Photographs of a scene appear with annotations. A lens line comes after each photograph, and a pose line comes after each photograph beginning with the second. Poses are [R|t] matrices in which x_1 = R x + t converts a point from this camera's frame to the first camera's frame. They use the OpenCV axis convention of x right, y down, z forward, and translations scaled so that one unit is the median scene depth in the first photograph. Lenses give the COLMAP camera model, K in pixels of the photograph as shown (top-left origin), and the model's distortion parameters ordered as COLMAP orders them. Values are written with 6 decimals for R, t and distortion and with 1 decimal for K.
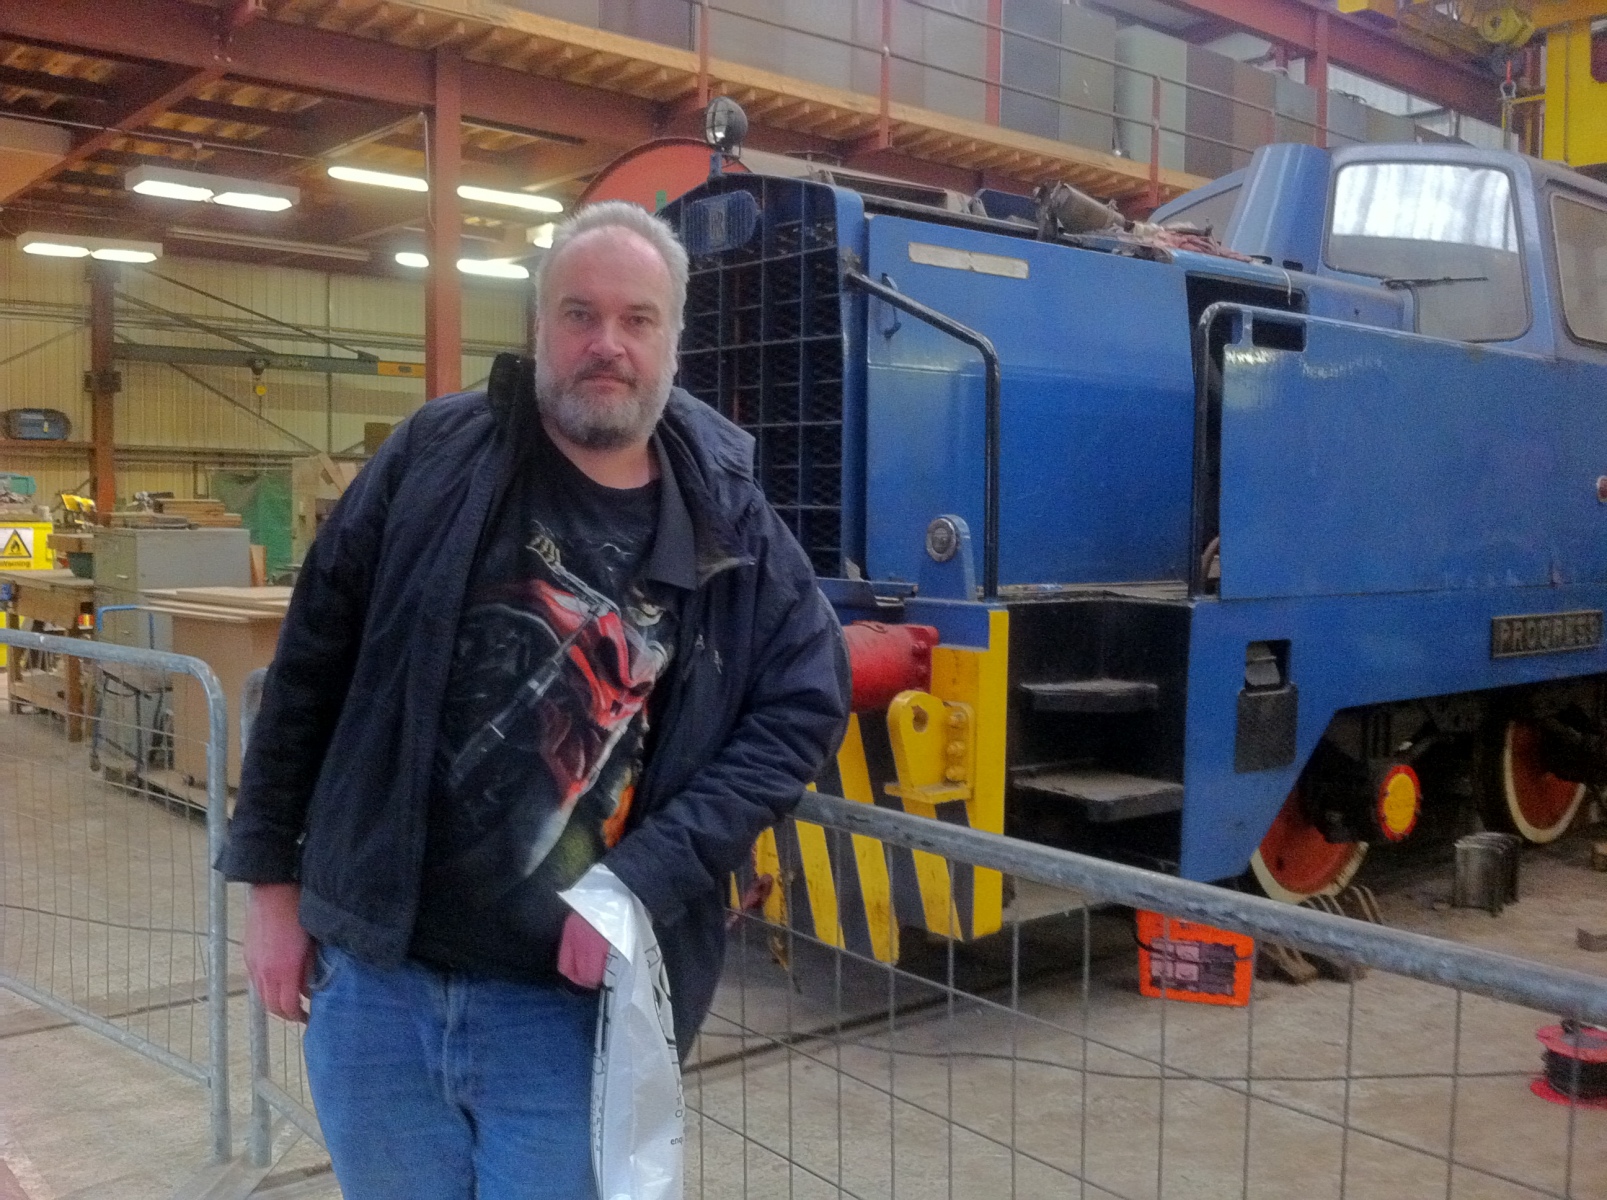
lens RADIAL K [[1566.4, 0, 803.5], [0, 1566.4, 600.0], [0, 0, 1]] dist [0.129586, -0.408397]
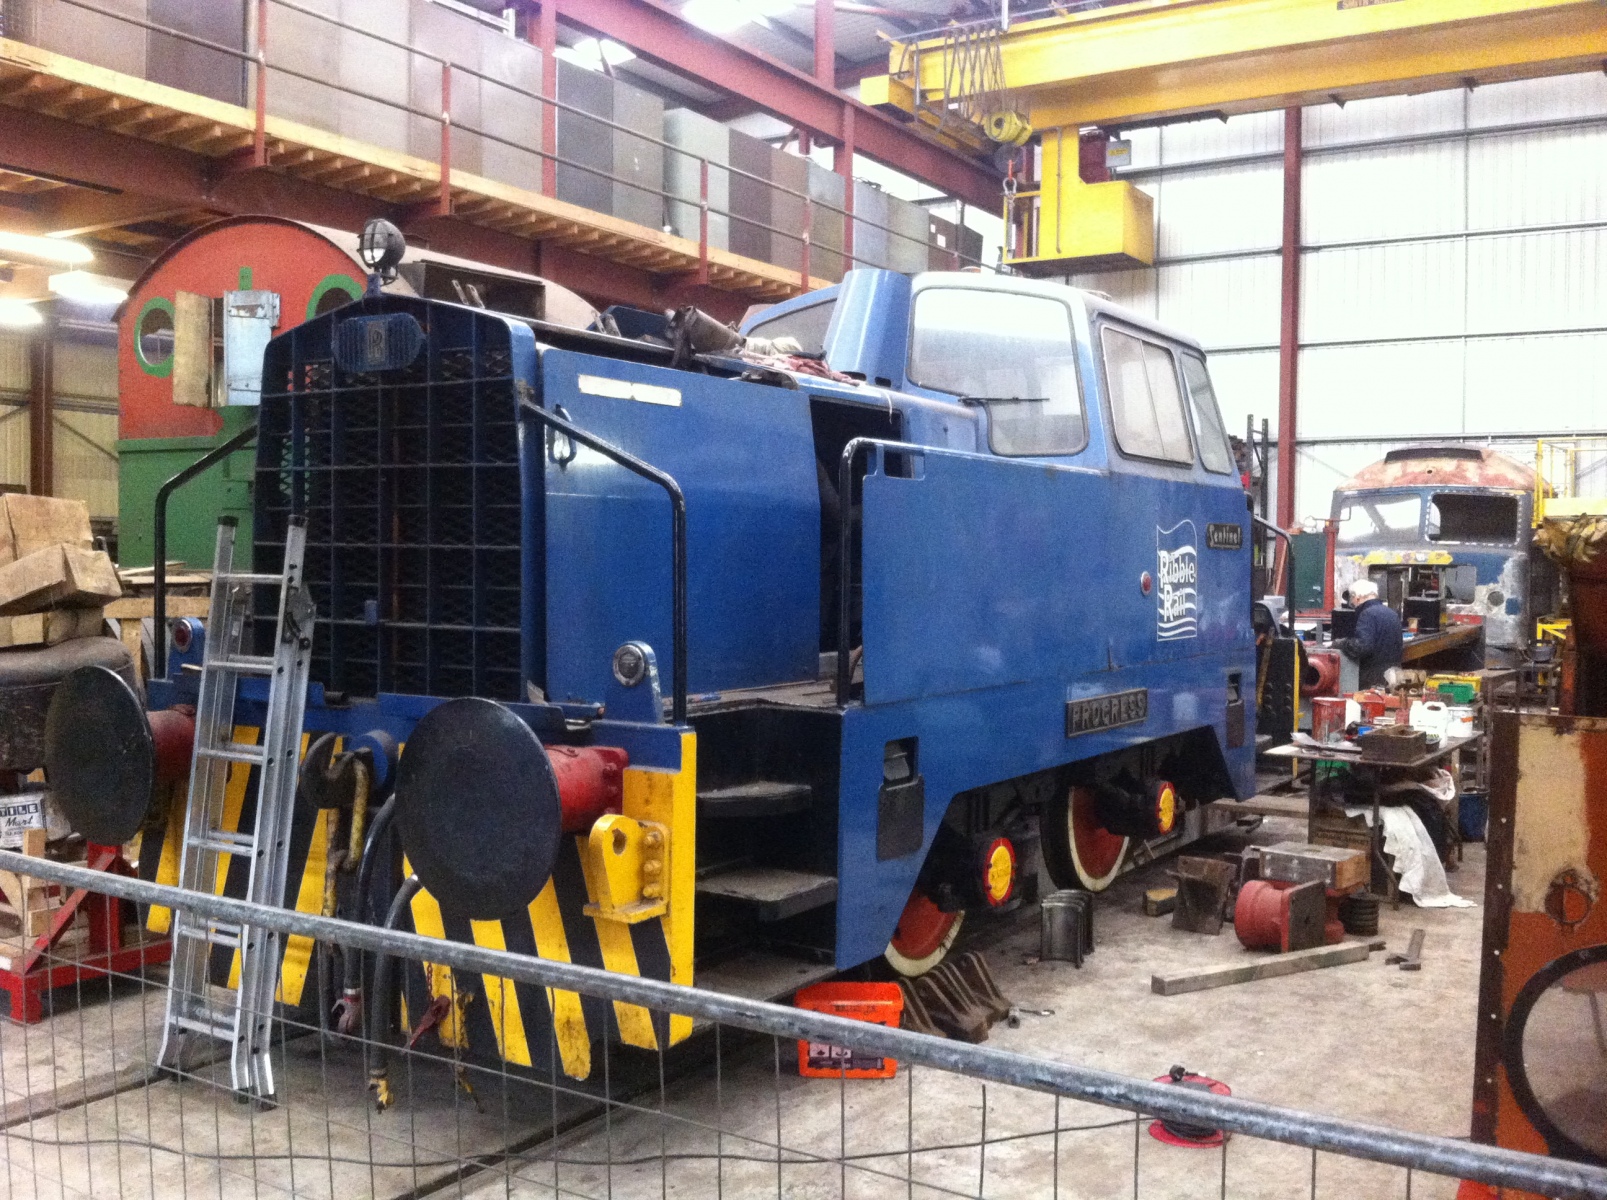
lens RADIAL K [[1566.4, 0, 803.5], [0, 1566.4, 600.0], [0, 0, 1]] dist [0.129586, -0.408397]
pose [[0.953952, -0.013738, 0.299644, -0.091755], [0.020967, 0.999561, -0.020925, -0.046060], [-0.299225, 0.026244, 0.953822, -0.030132]]
